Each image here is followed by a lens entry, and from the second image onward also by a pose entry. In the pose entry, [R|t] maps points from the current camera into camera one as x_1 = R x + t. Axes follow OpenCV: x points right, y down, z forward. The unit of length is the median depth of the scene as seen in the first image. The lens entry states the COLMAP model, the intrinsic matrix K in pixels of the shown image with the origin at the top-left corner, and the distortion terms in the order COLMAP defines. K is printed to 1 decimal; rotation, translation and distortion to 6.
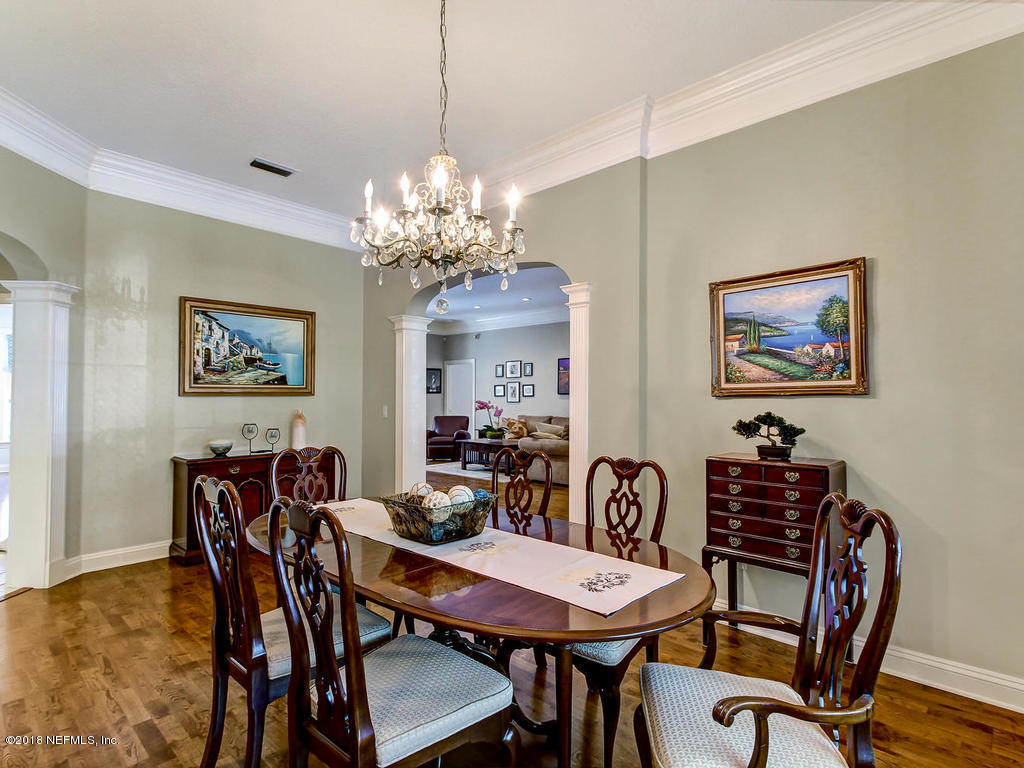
lens RADIAL K [[534.9, 0, 517.0], [0, 534.9, 387.4], [0, 0, 1]] dist [-0.001982, -0.000757]
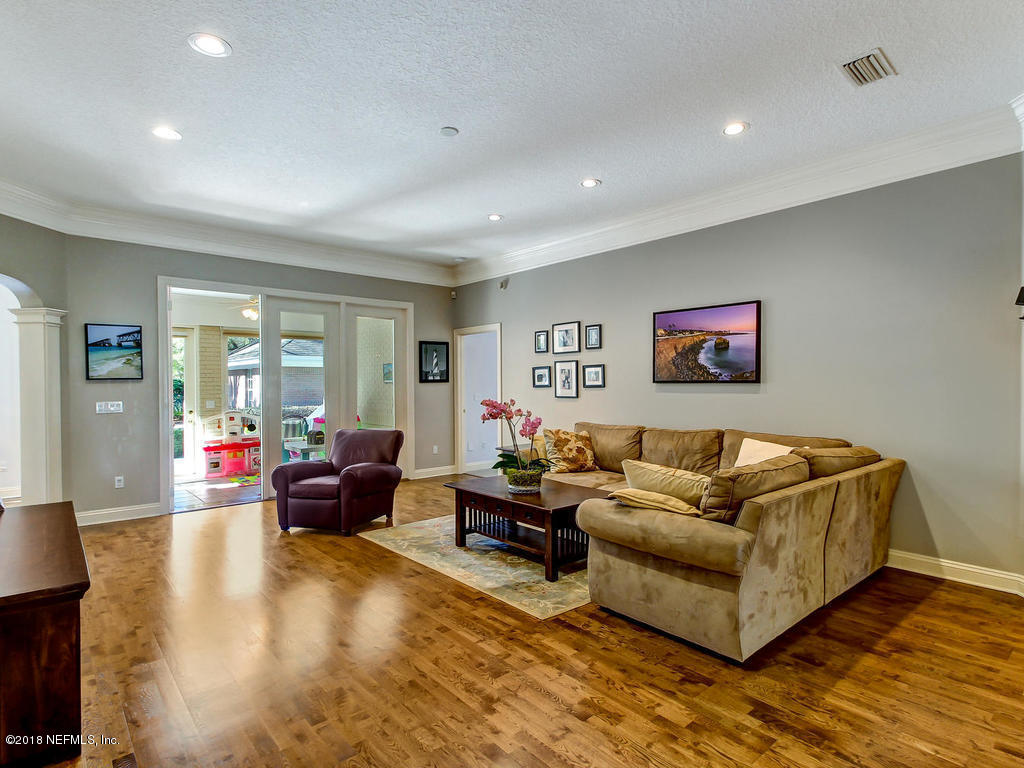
lens RADIAL K [[534.9, 0, 517.0], [0, 534.9, 387.4], [0, 0, 1]] dist [-0.001982, -0.000757]
pose [[0.994061, -0.010371, -0.108330, 0.002432], [0.013468, 0.999520, 0.027890, 0.001239], [0.107989, -0.029183, 0.993724, 0.452377]]
